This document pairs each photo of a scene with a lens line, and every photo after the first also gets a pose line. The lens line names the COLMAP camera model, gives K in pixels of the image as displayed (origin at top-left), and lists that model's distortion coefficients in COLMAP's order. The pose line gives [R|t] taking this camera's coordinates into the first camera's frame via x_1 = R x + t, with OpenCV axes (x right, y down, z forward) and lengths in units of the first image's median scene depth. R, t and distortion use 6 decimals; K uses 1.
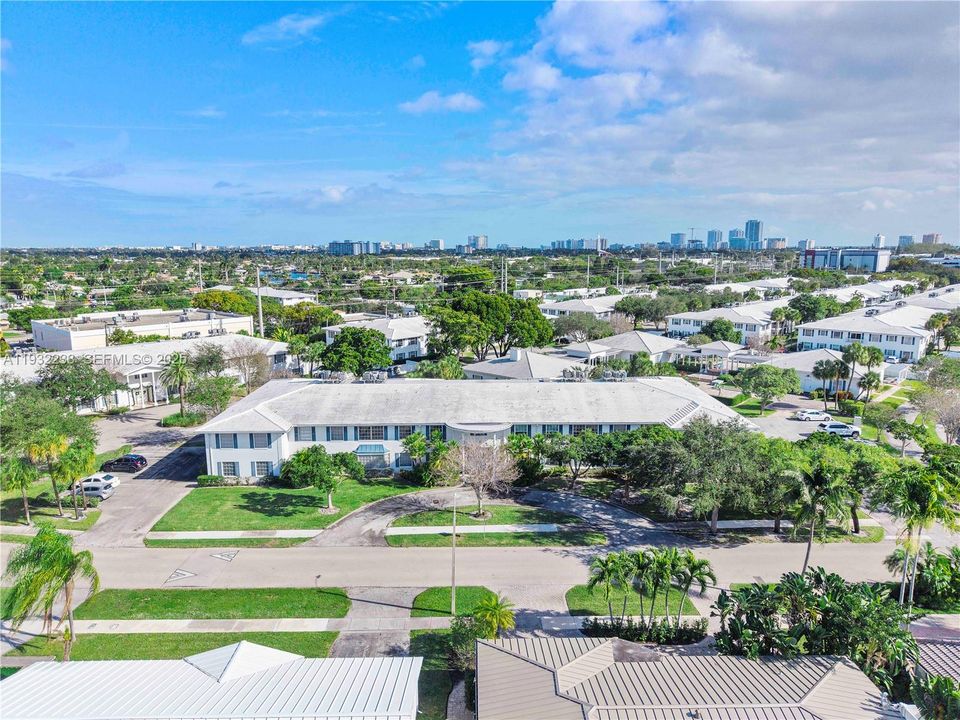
lens RADIAL K [[645.8, 0, 480.0], [0, 645.8, 360.0], [0, 0, 1]] dist [0.024573, -0.000467]
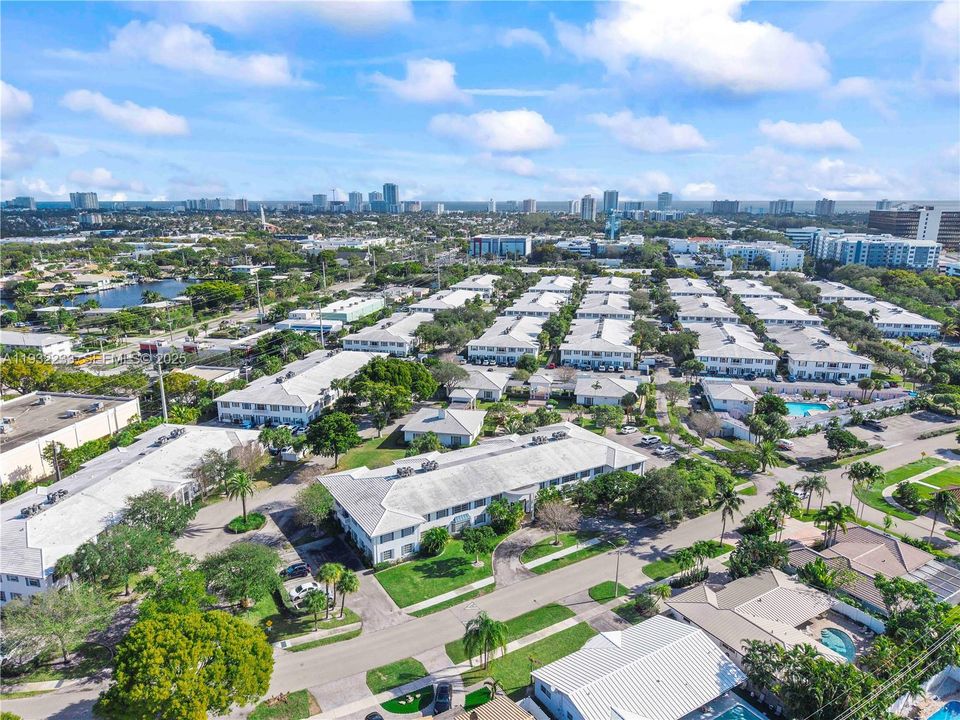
lens RADIAL K [[645.8, 0, 480.0], [0, 645.8, 360.0], [0, 0, 1]] dist [0.024573, -0.000467]
pose [[0.860485, -0.124526, 0.494024, -1.017284], [0.093190, 0.991780, 0.087677, -0.446760], [-0.500881, -0.029406, 0.865016, -0.436310]]
